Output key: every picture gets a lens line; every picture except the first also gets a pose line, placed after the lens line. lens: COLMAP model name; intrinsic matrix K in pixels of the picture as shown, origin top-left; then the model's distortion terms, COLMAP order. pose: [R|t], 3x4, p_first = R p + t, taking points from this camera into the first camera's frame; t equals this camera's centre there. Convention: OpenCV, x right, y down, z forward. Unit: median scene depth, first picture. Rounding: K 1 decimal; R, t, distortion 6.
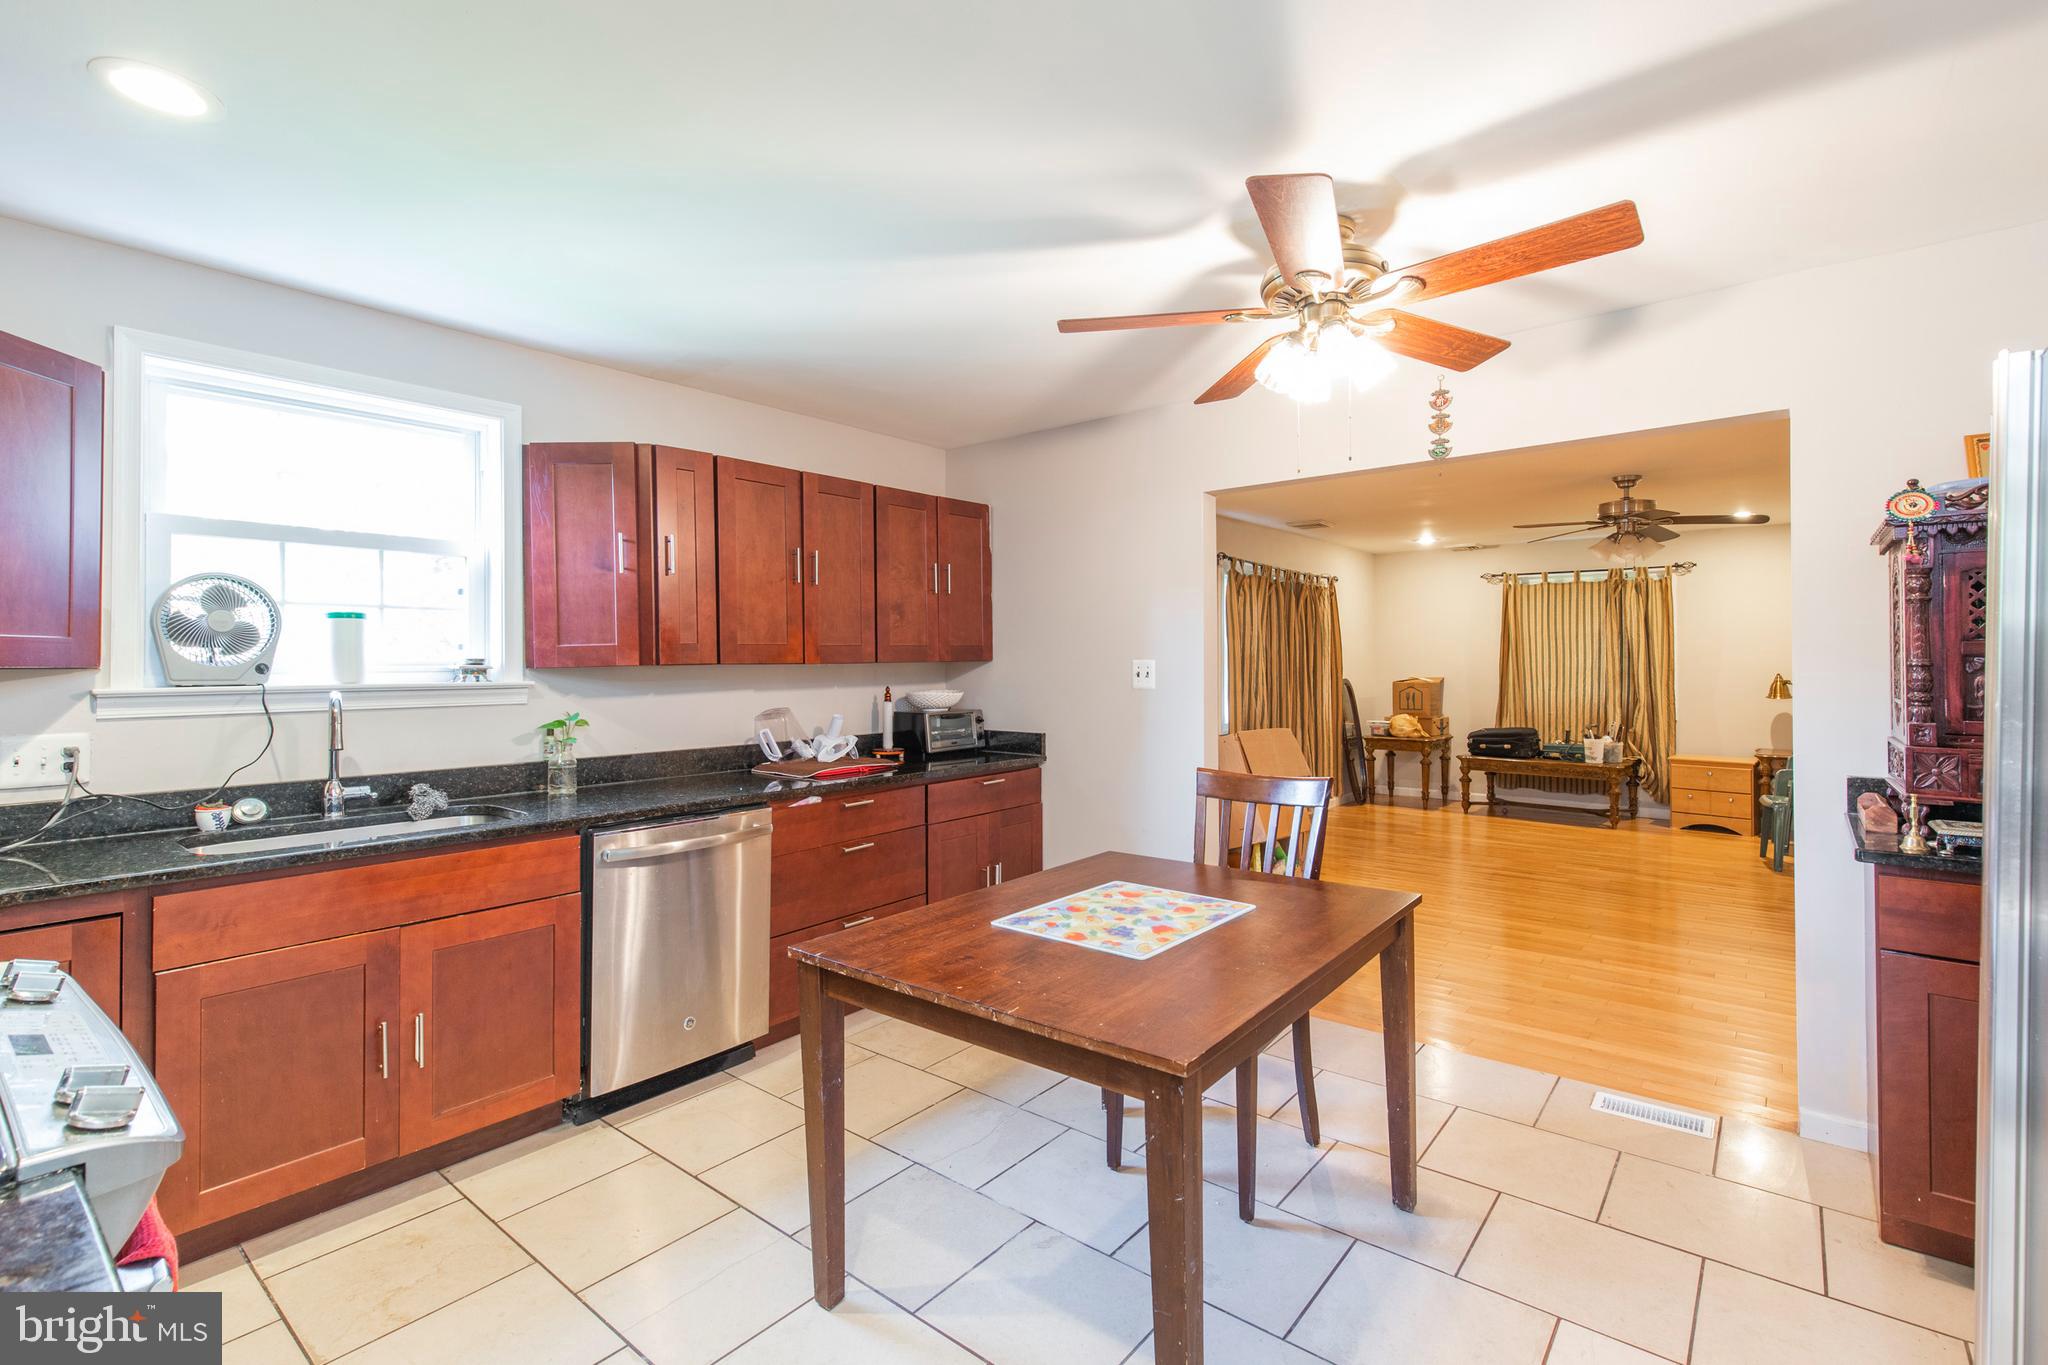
lens RADIAL K [[935.6, 0, 1013.8], [0, 935.6, 648.5], [0, 0, 1]] dist [0.000664, 0.000056]
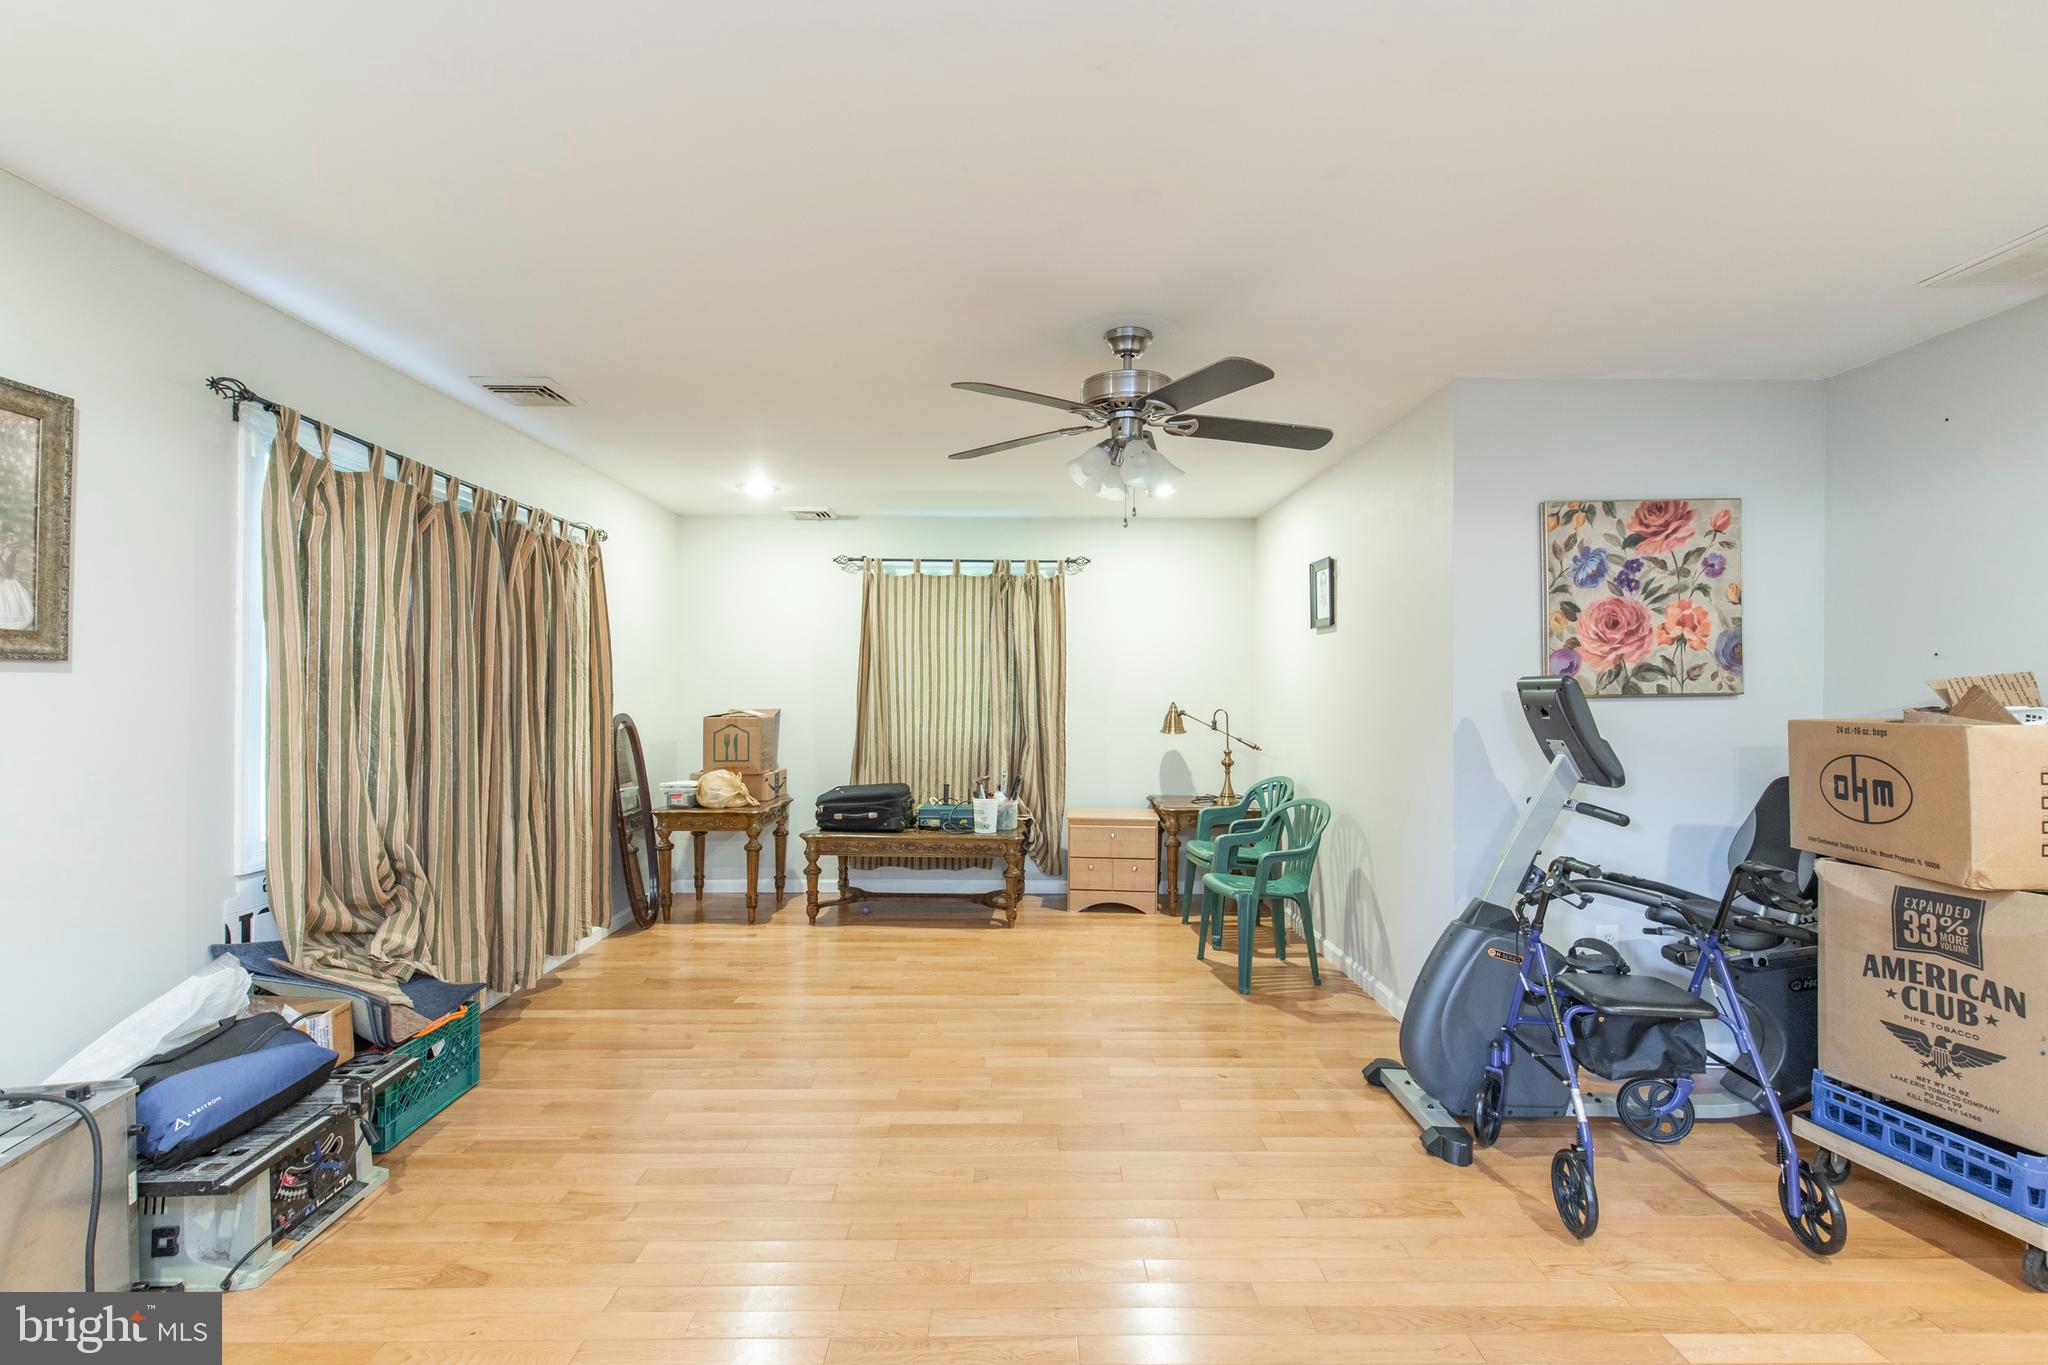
lens RADIAL K [[935.6, 0, 1007.6], [0, 935.6, 673.3], [0, 0, 1]] dist [0.000664, 0.000056]
pose [[0.764667, 0.008222, 0.644373, 0.171902], [-0.014151, 0.999892, 0.004034, 0.000868], [-0.644270, -0.012203, 0.764701, 0.427888]]
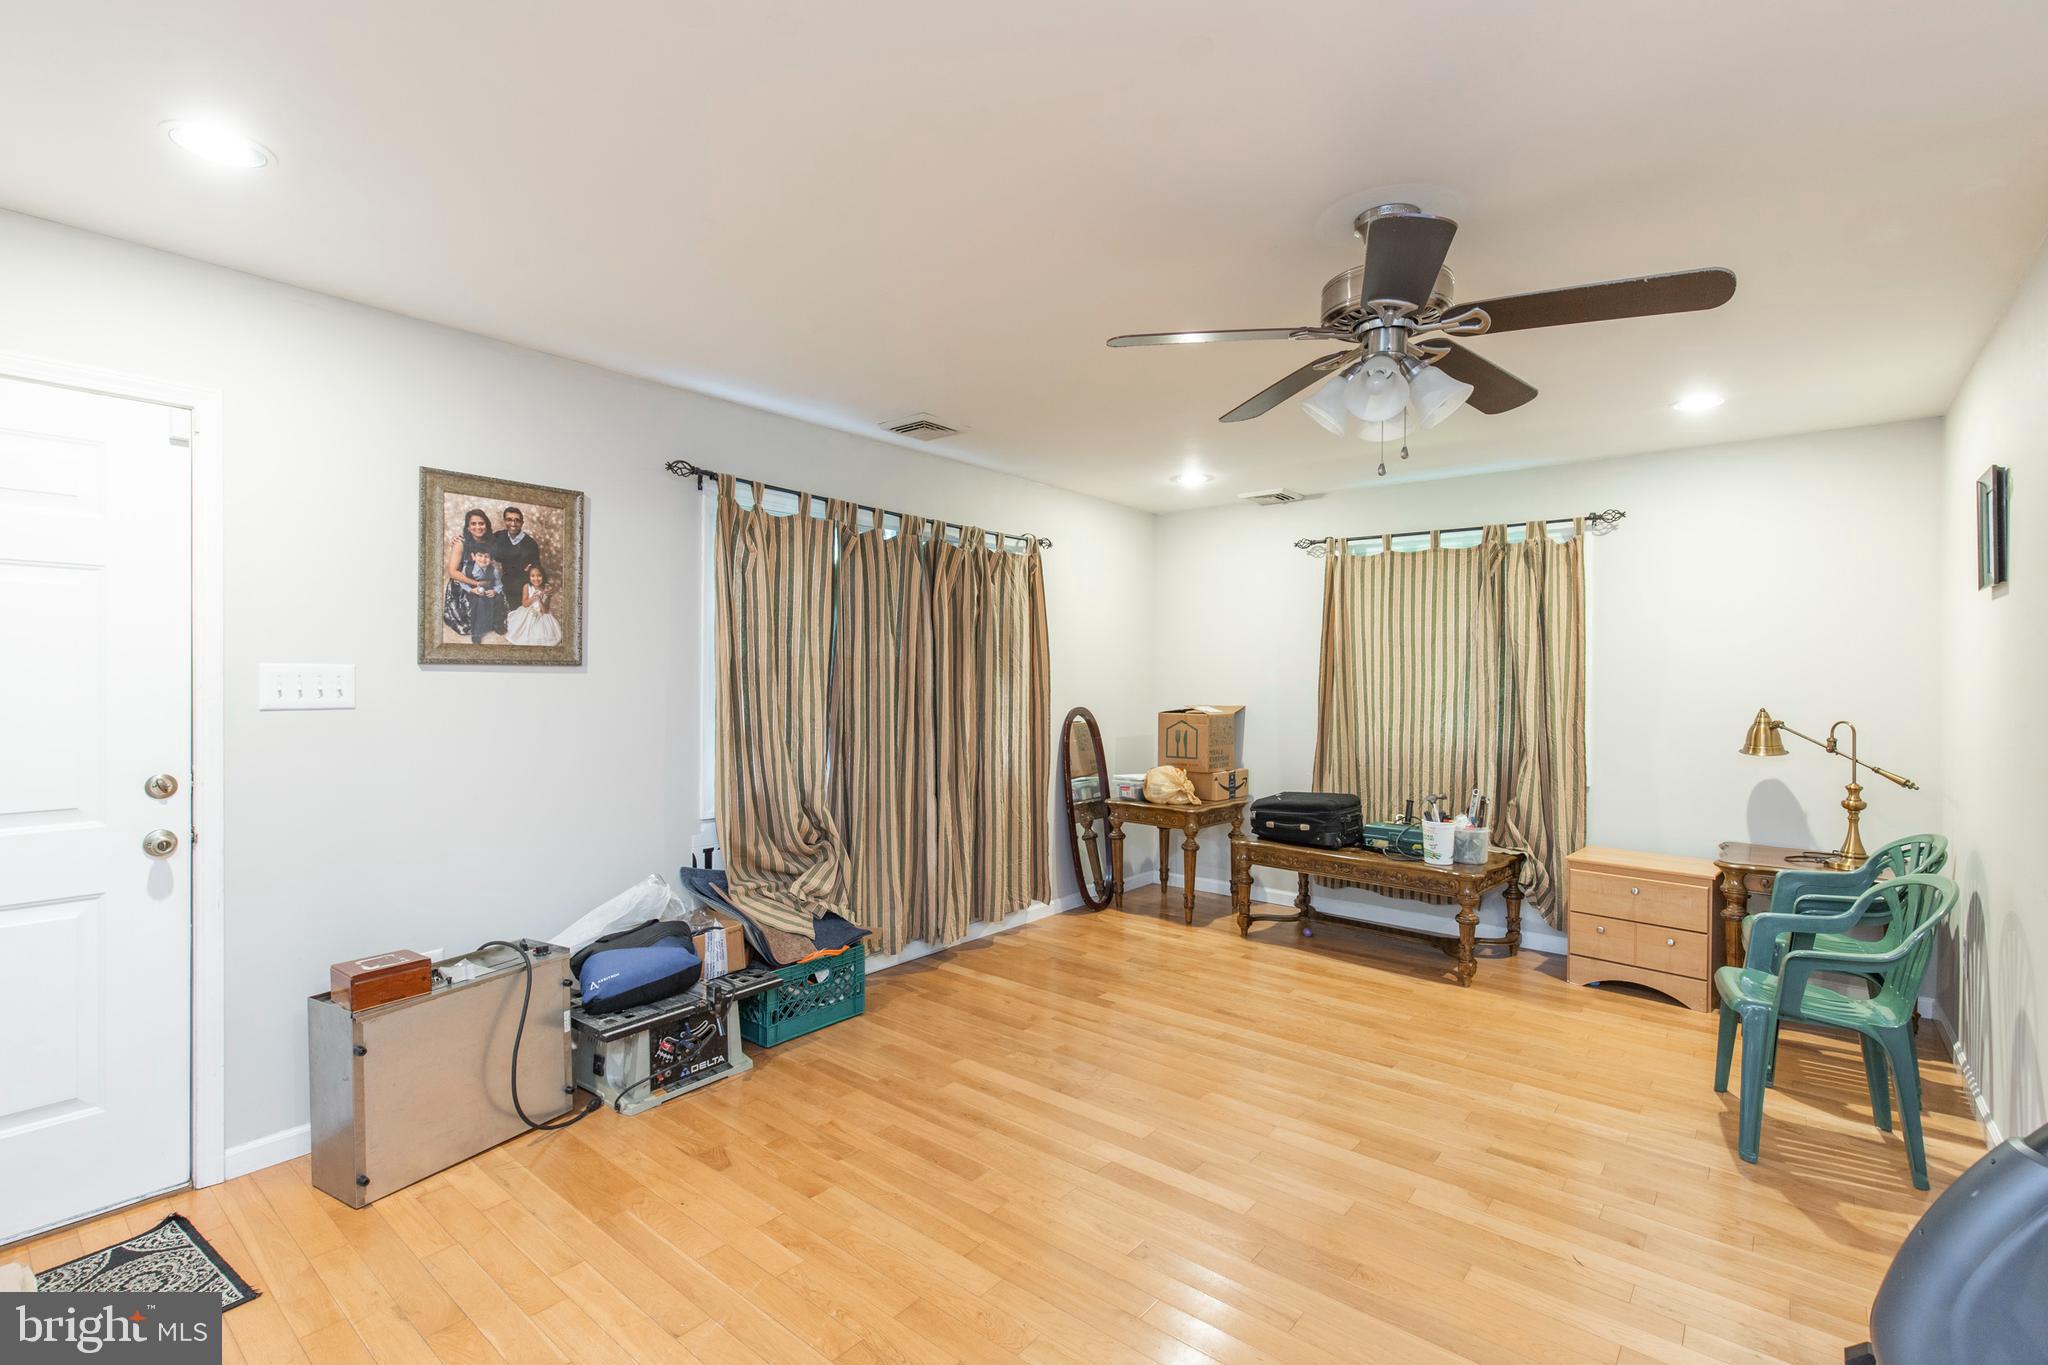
lens RADIAL K [[935.6, 0, 1027.4], [0, 935.6, 672.4], [0, 0, 1]] dist [0.000664, 0.000056]
pose [[0.999918, 0.002304, -0.012623, 0.351615], [-0.002094, 0.999860, 0.016629, -0.002174], [0.012660, -0.016601, 0.999782, 0.400878]]
